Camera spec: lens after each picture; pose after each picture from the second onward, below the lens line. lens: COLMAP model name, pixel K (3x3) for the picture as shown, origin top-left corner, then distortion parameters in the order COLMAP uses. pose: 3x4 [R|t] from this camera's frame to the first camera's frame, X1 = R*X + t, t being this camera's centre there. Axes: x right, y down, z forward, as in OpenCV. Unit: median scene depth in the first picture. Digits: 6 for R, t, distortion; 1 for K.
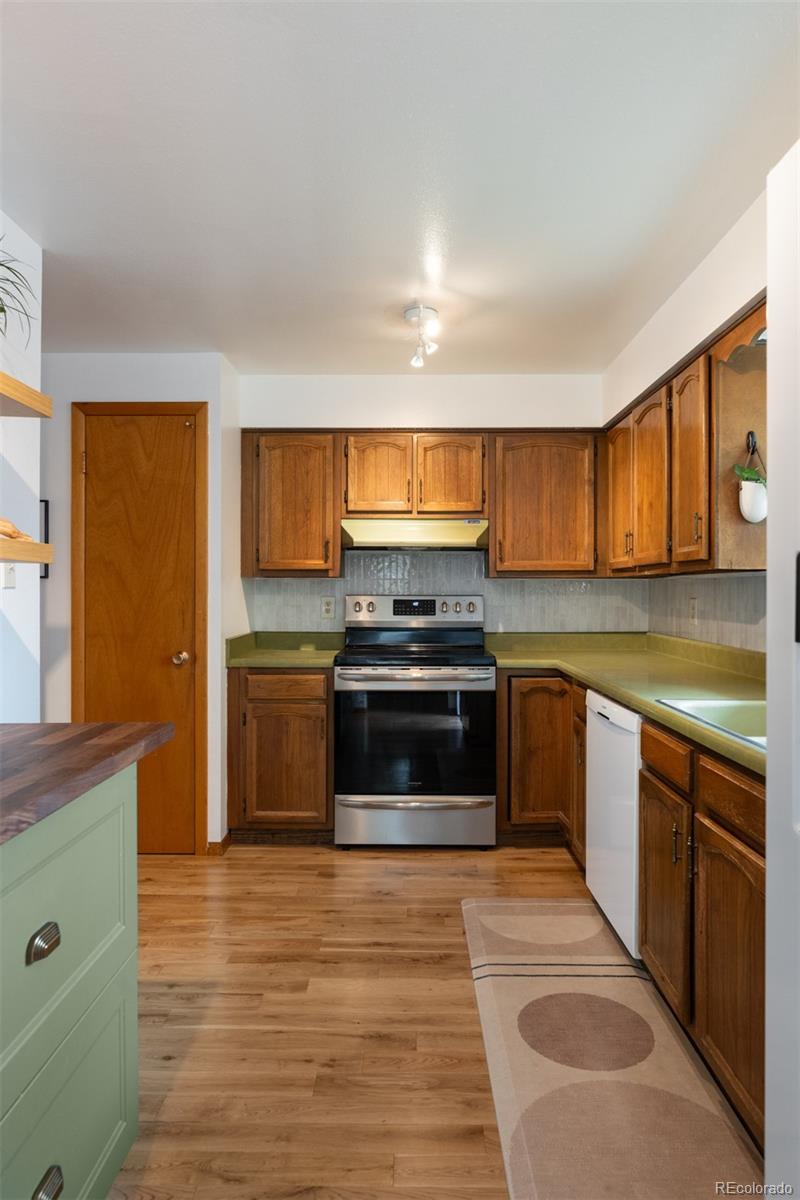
lens RADIAL K [[734.6, 0, 391.7], [0, 734.6, 591.5], [0, 0, 1]] dist [-0.003208, -0.000584]
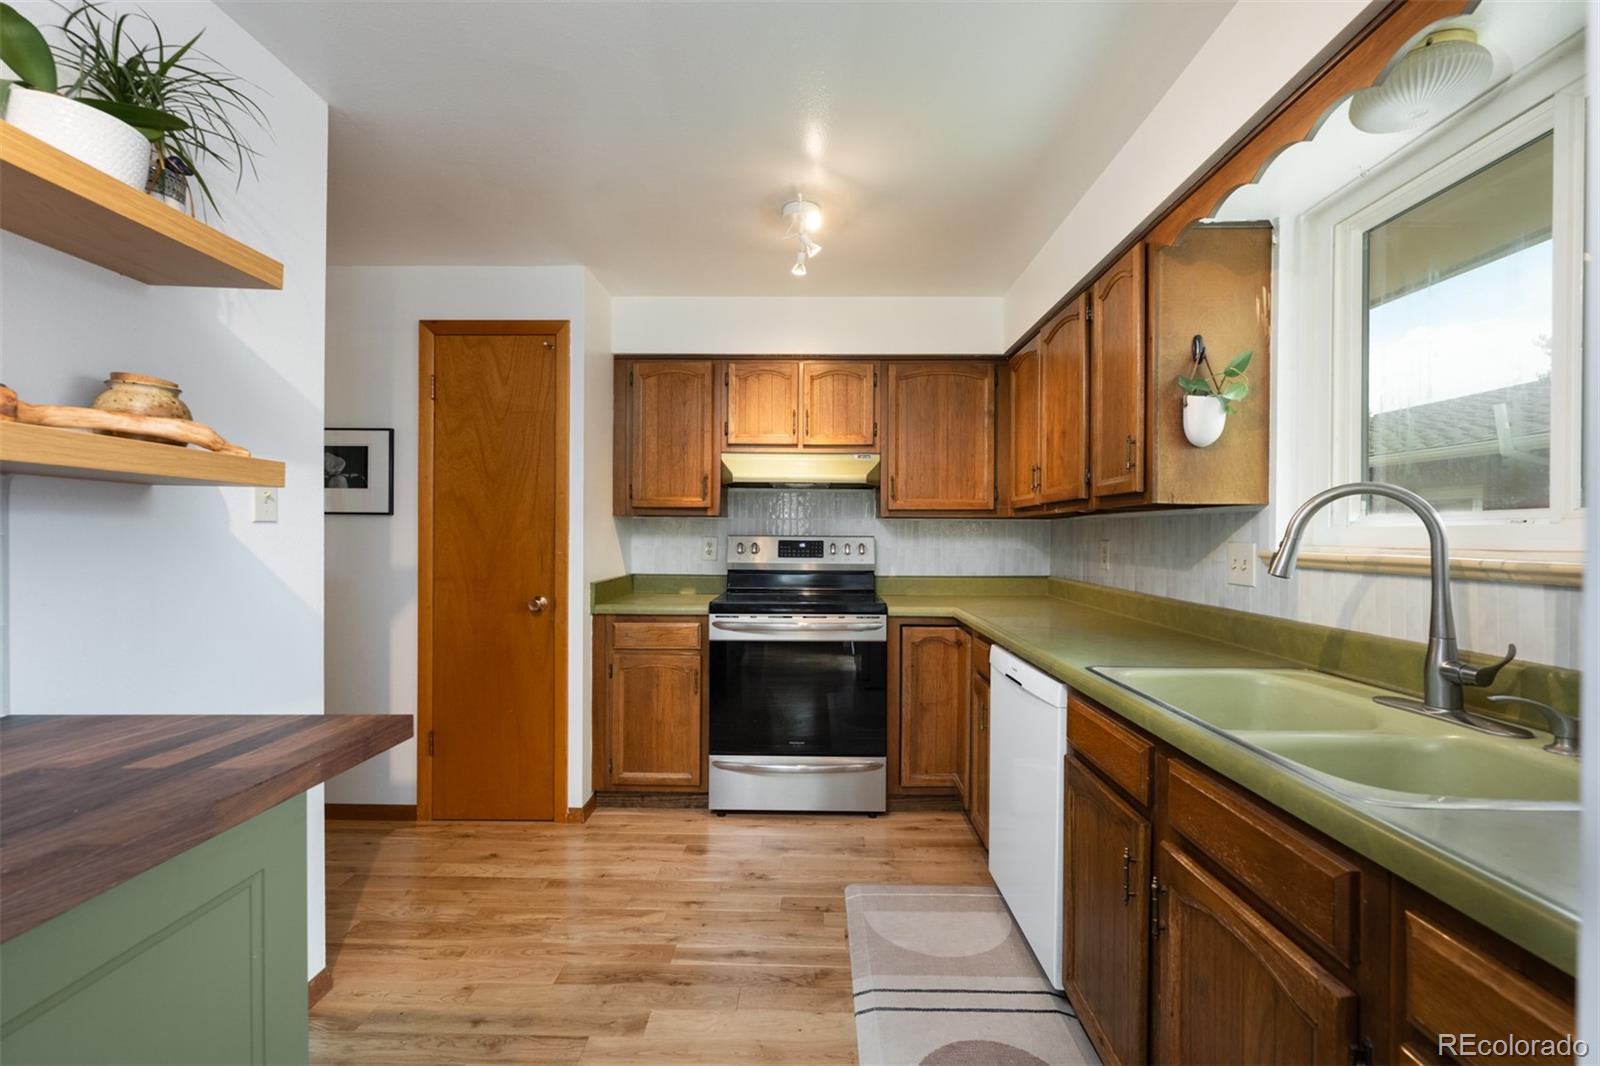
lens RADIAL K [[660.3, 0, 800.0], [0, 660.3, 533.0], [0, 0, 1]] dist [0.000725, -0.000076]
pose [[0.999985, 0.004146, 0.003522, 0.030839], [-0.004140, 0.999990, -0.001657, 0.003398], [-0.003529, 0.001642, 0.999992, 0.183685]]
